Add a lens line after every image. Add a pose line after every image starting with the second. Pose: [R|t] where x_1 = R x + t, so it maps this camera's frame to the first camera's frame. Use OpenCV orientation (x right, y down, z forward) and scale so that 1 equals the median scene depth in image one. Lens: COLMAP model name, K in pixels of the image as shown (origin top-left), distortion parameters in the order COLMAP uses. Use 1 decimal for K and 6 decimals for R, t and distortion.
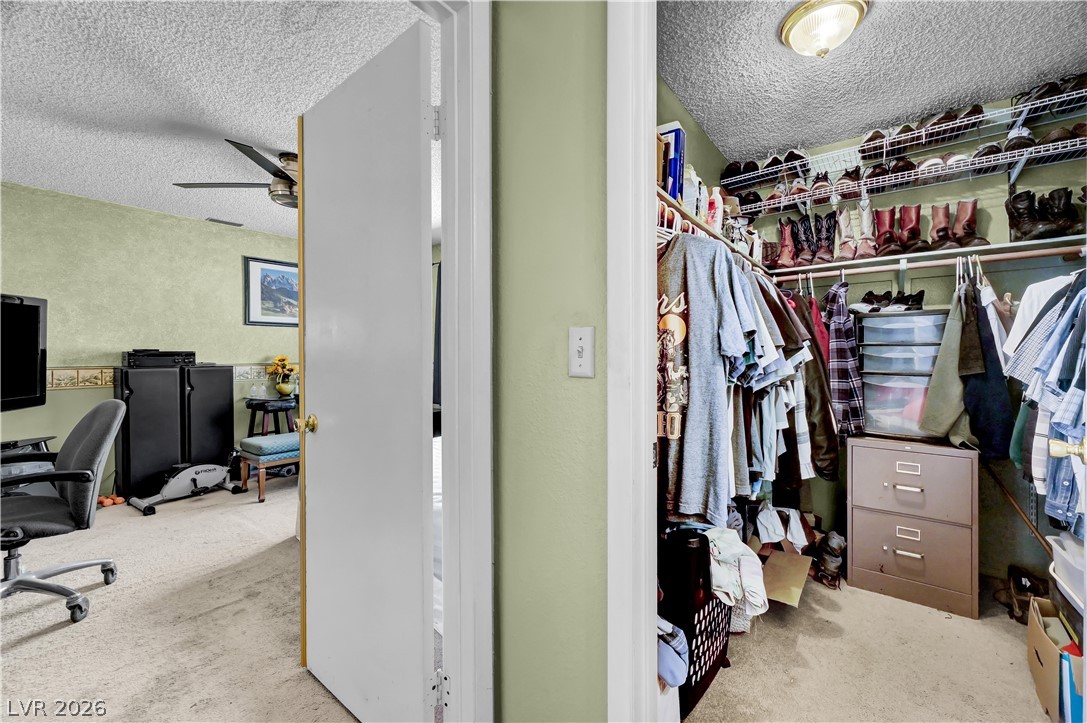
lens RADIAL K [[434.0, 0, 545.0], [0, 434.0, 353.2], [0, 0, 1]] dist [-0.003333, 0.001070]
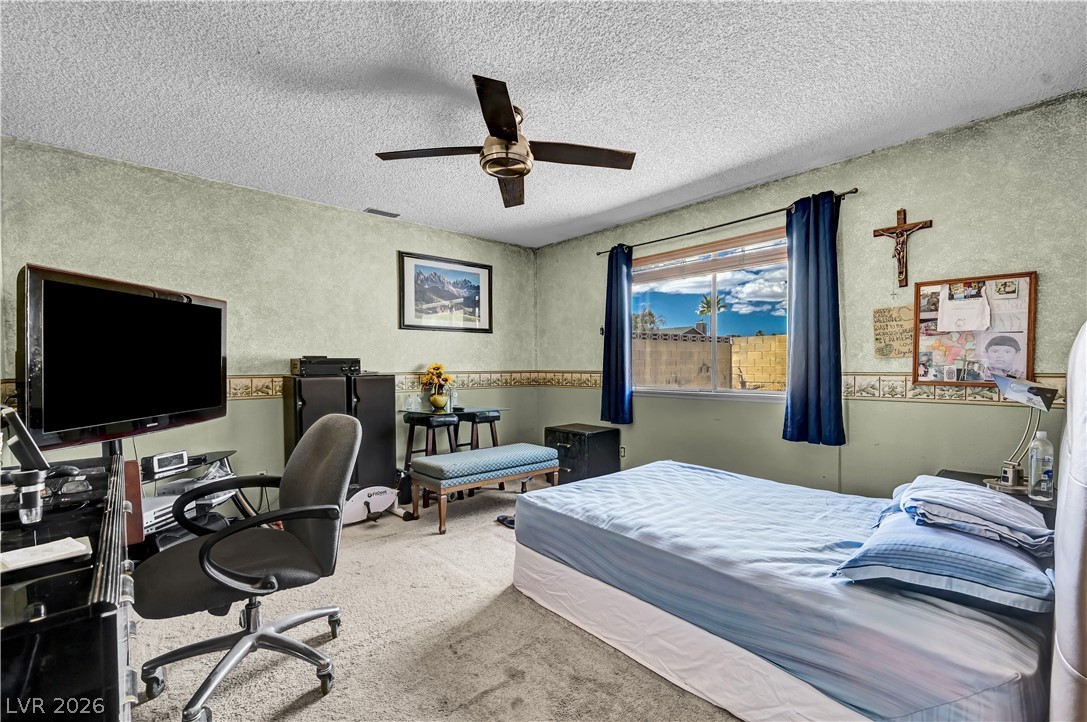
lens RADIAL K [[471.5, 0, 544.4], [0, 471.5, 370.3], [0, 0, 1]] dist [0.002375, -0.000349]
pose [[0.984528, -0.000322, -0.175229, -0.278731], [0.002913, 0.999890, 0.014528, 0.008001], [0.175206, -0.014813, 0.984420, 0.117786]]
